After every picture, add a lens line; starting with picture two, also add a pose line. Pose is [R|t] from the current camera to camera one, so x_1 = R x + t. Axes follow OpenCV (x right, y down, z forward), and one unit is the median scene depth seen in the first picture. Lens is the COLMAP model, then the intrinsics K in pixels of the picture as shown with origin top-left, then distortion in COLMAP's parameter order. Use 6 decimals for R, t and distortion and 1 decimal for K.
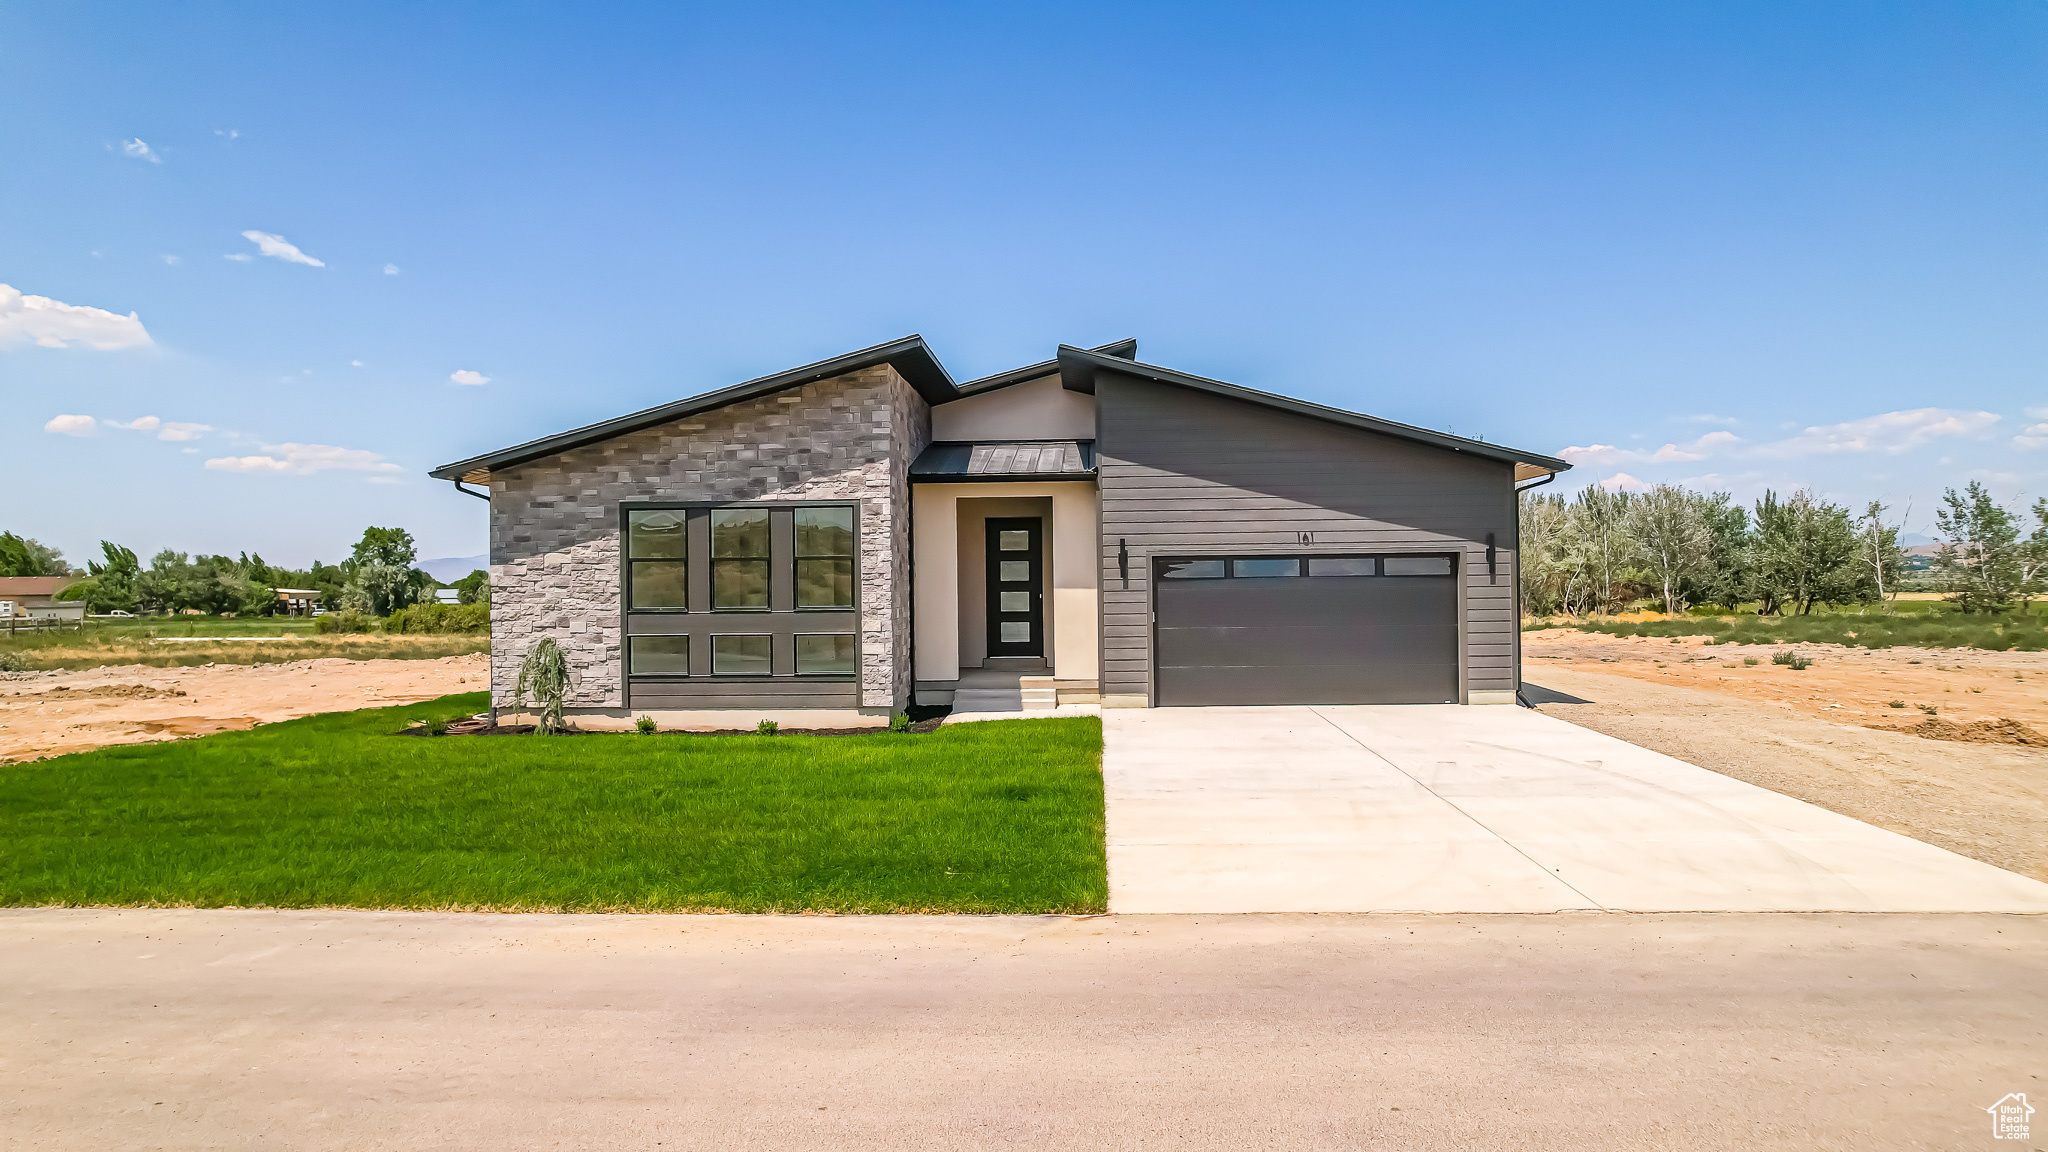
lens RADIAL K [[1312.6, 0, 1027.8], [0, 1312.6, 585.7], [0, 0, 1]] dist [-0.078447, 0.068759]
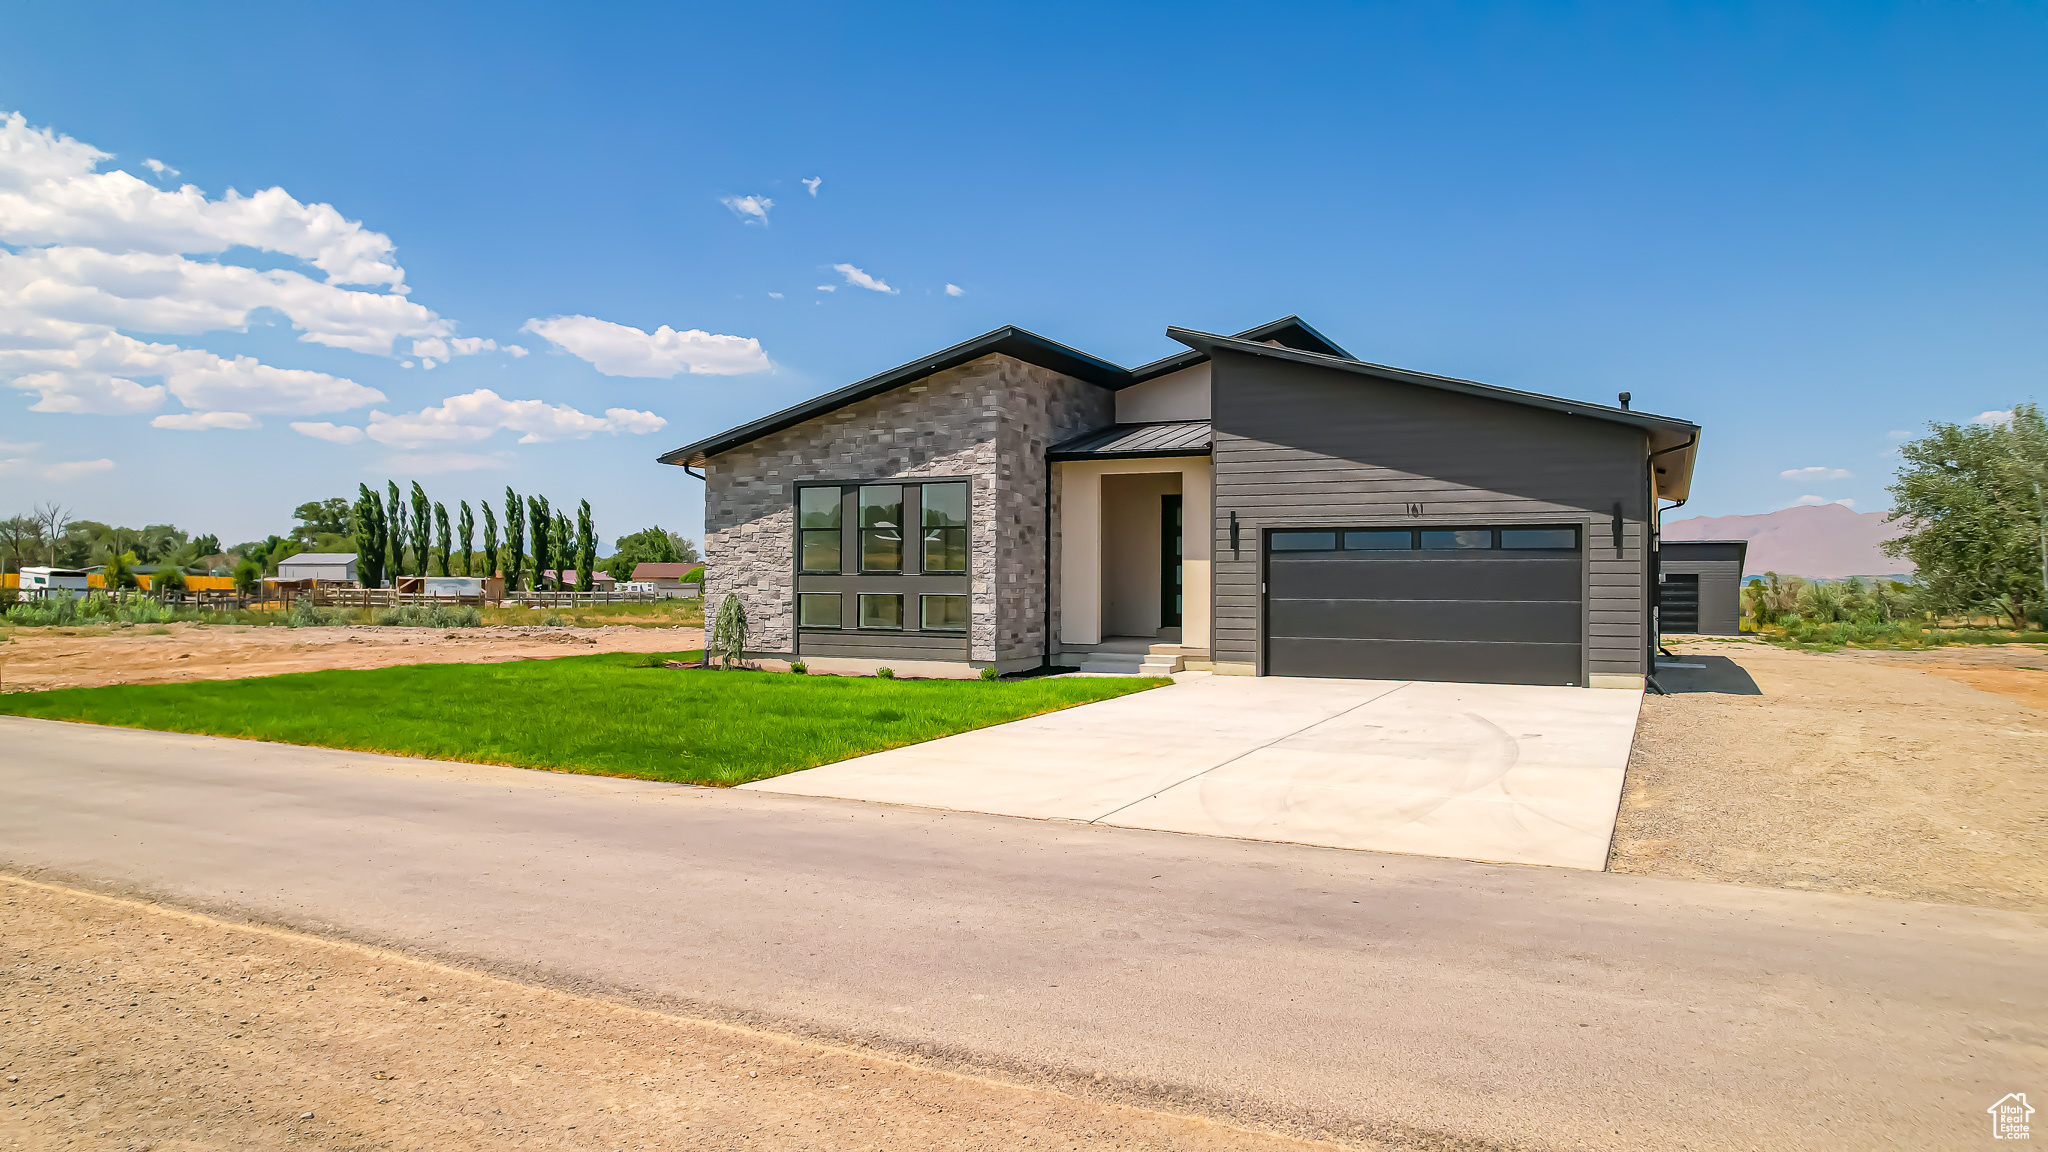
lens RADIAL K [[1312.6, 0, 1024.3], [0, 1312.6, 581.9], [0, 0, 1]] dist [-0.078447, 0.068759]
pose [[0.915721, 0.016405, -0.401480, 0.360972], [-0.016585, 0.999858, 0.003027, 0.020901], [0.401472, 0.003887, 0.915863, -0.010338]]
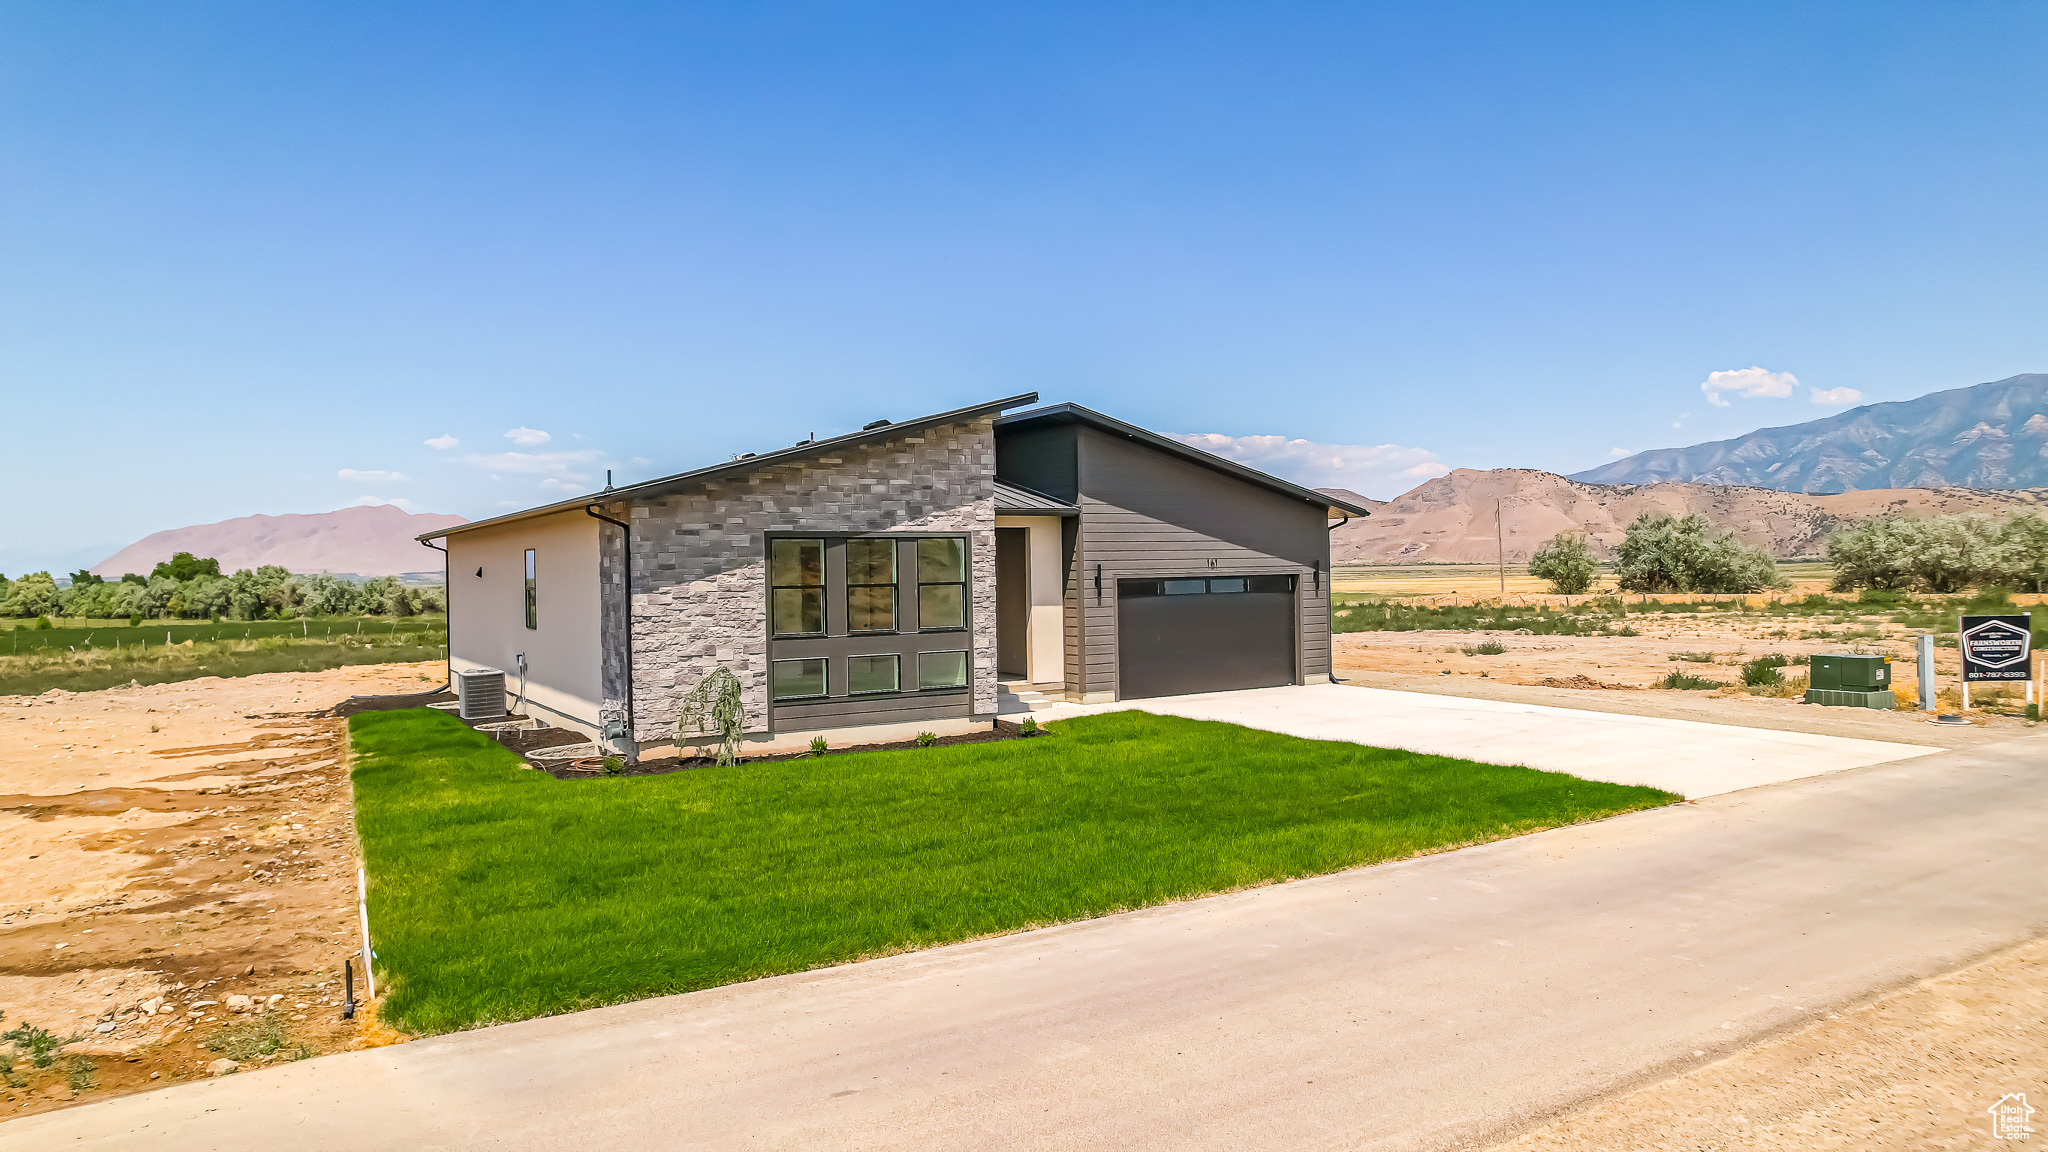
lens RADIAL K [[1312.6, 0, 1027.6], [0, 1312.6, 578.6], [0, 0, 1]] dist [-0.078447, 0.068759]
pose [[0.820202, -0.007478, 0.572025, -0.729687], [0.010588, 0.999942, -0.002110, -0.022406], [-0.571976, 0.007787, 0.820234, 0.040383]]
